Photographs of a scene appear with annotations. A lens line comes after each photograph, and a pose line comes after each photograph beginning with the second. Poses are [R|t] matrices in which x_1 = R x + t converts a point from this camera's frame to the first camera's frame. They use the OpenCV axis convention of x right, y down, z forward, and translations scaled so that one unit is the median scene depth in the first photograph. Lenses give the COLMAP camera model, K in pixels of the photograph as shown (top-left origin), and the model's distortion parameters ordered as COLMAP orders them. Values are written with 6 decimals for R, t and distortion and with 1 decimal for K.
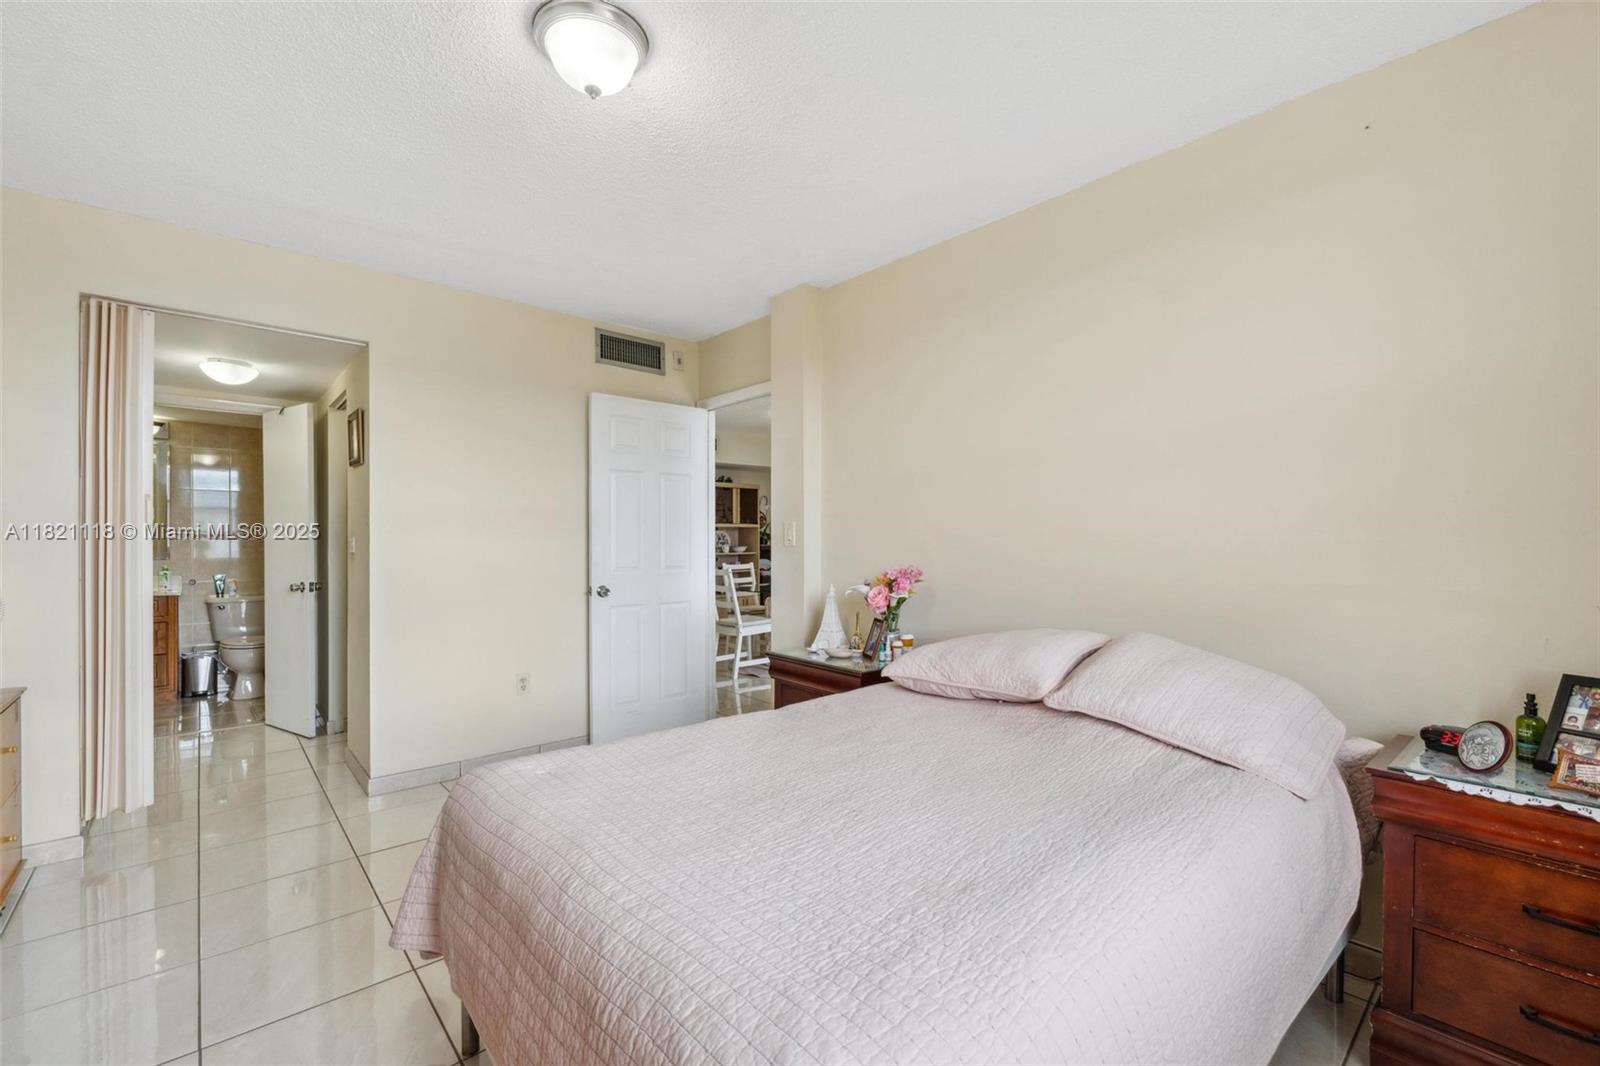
lens RADIAL K [[693.4, 0, 796.1], [0, 693.4, 534.6], [0, 0, 1]] dist [-0.002621, -0.000214]
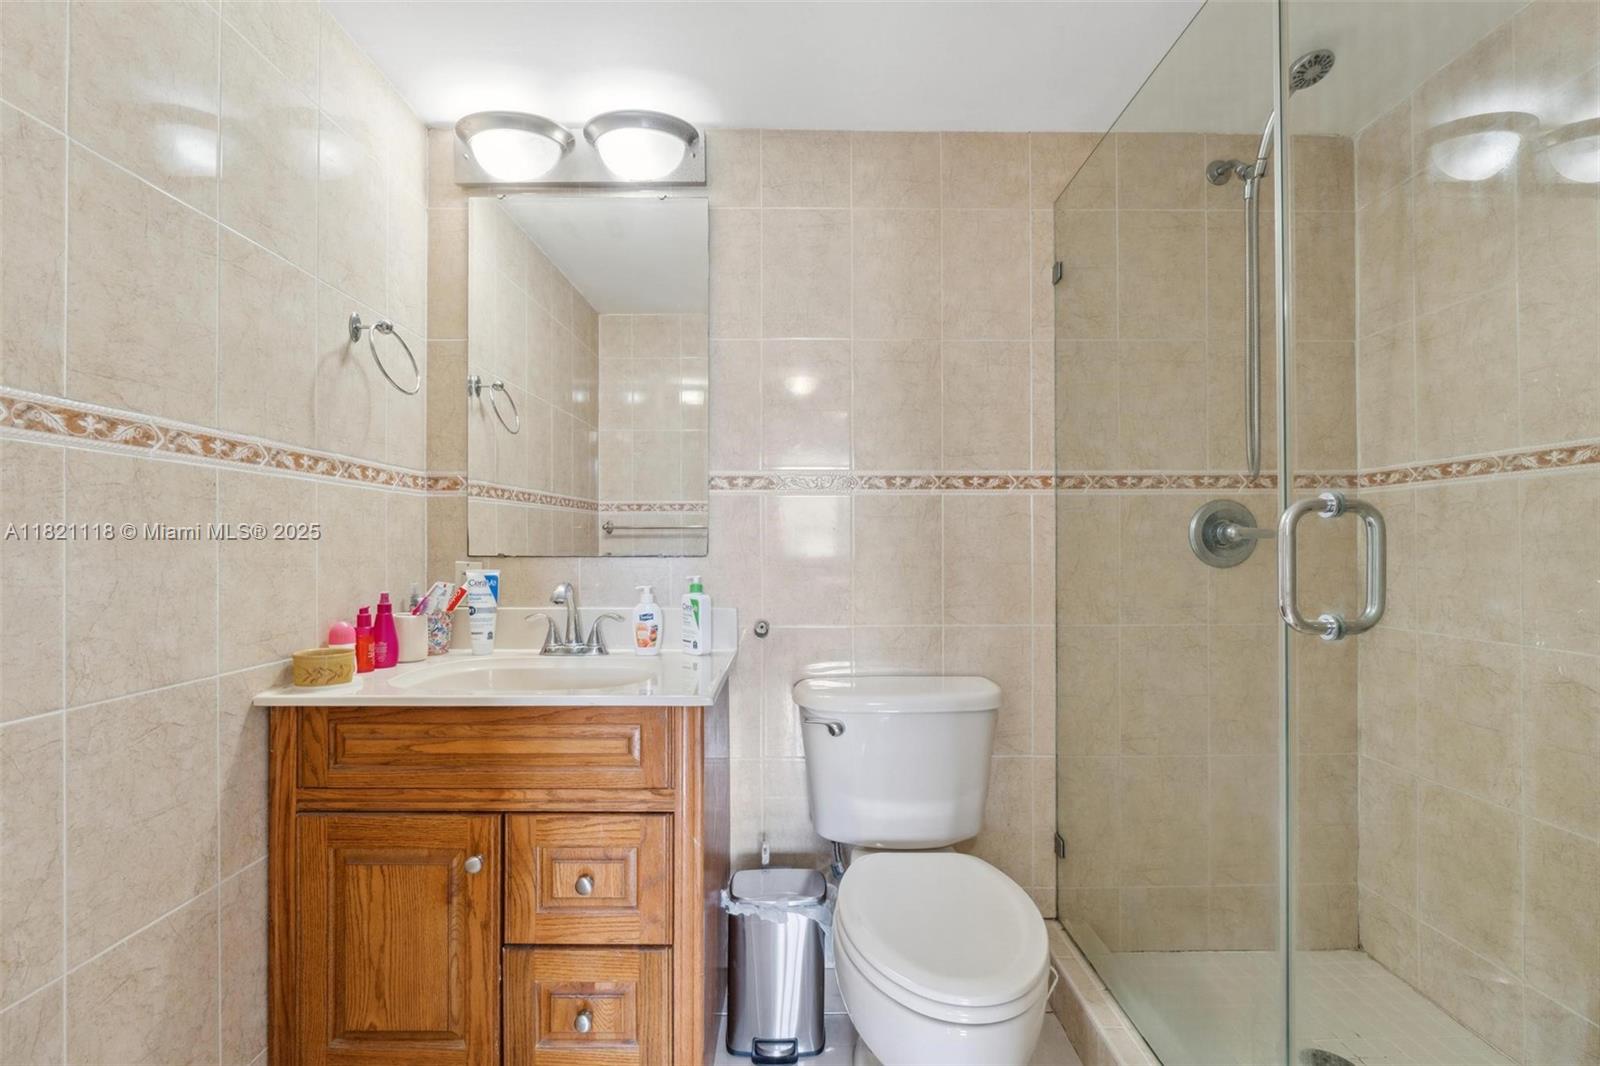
lens RADIAL K [[693.4, 0, 798.2], [0, 693.4, 534.0], [0, 0, 1]] dist [-0.002621, -0.000214]
pose [[0.757702, -0.001105, -0.652600, -0.653141], [0.001606, 0.999999, 0.000171, 0.025163], [0.652599, -0.001178, 0.757702, 0.771461]]
